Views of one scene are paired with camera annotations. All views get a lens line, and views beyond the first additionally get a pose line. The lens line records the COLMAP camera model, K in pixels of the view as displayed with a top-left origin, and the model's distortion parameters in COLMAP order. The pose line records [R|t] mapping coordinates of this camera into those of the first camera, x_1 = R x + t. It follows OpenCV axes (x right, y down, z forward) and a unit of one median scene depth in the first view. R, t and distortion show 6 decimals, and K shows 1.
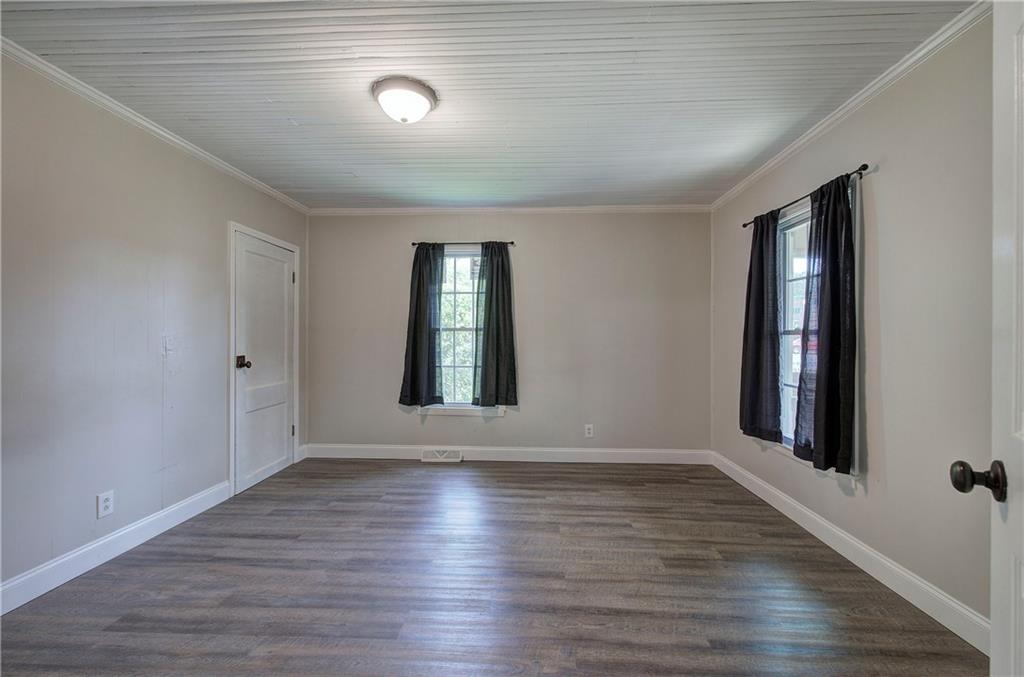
lens RADIAL K [[431.6, 0, 512.0], [0, 431.6, 338.5], [0, 0, 1]] dist [0.001330, -0.000243]
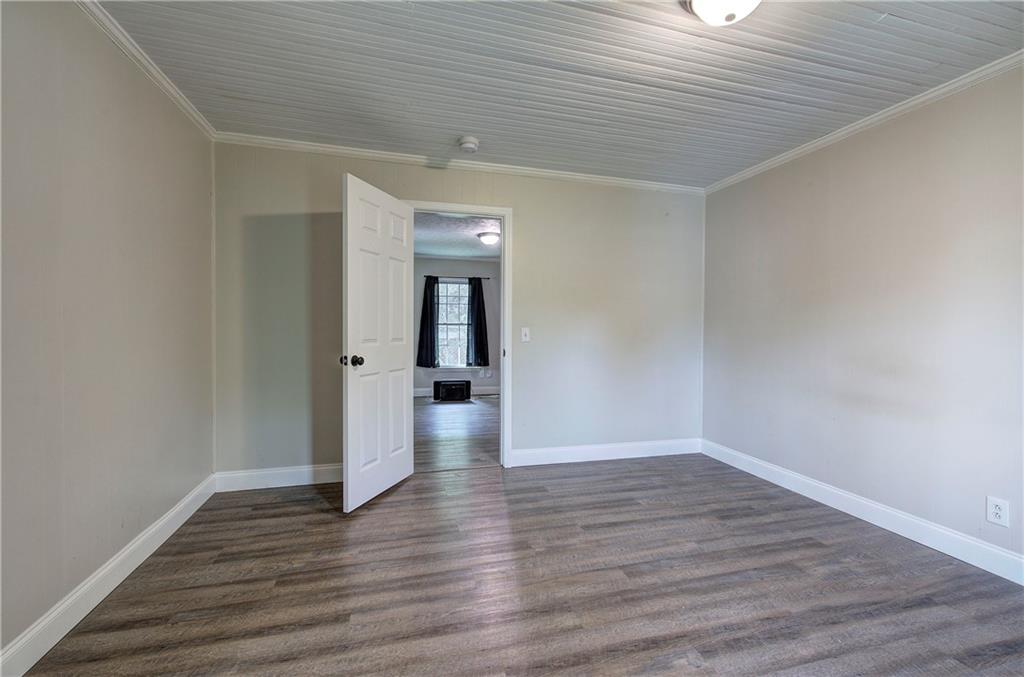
lens RADIAL K [[431.6, 0, 512.0], [0, 431.6, 338.5], [0, 0, 1]] dist [0.001330, -0.000243]
pose [[-0.947281, -0.002413, -0.320394, 0.379493], [-0.009359, 0.999753, 0.020140, 0.018385], [0.320267, 0.022076, -0.947070, 1.869543]]
